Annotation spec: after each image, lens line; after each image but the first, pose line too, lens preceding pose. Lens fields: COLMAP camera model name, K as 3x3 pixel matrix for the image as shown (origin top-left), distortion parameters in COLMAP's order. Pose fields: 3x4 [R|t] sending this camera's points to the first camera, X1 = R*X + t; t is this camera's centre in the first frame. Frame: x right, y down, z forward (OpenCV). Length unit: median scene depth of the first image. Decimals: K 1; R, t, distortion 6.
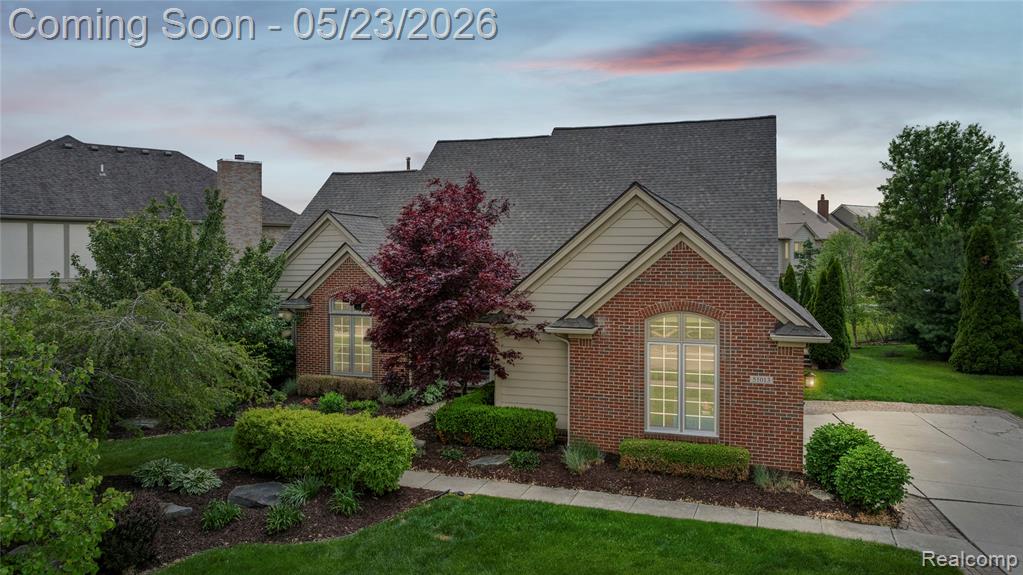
lens RADIAL K [[718.4, 0, 506.4], [0, 718.4, 293.1], [0, 0, 1]] dist [-0.020717, 0.010514]
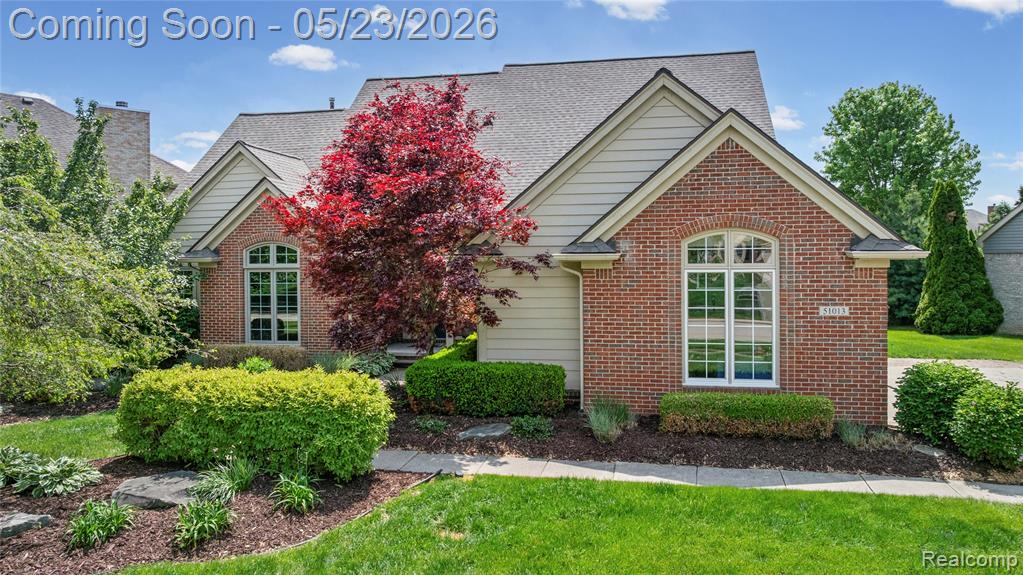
lens RADIAL K [[718.4, 0, 510.4], [0, 718.4, 278.7], [0, 0, 1]] dist [-0.020717, 0.010514]
pose [[0.989495, -0.010527, 0.144182, -0.106673], [0.013381, 0.999733, -0.018842, 0.092715], [-0.143945, 0.020573, 0.989372, 0.263259]]
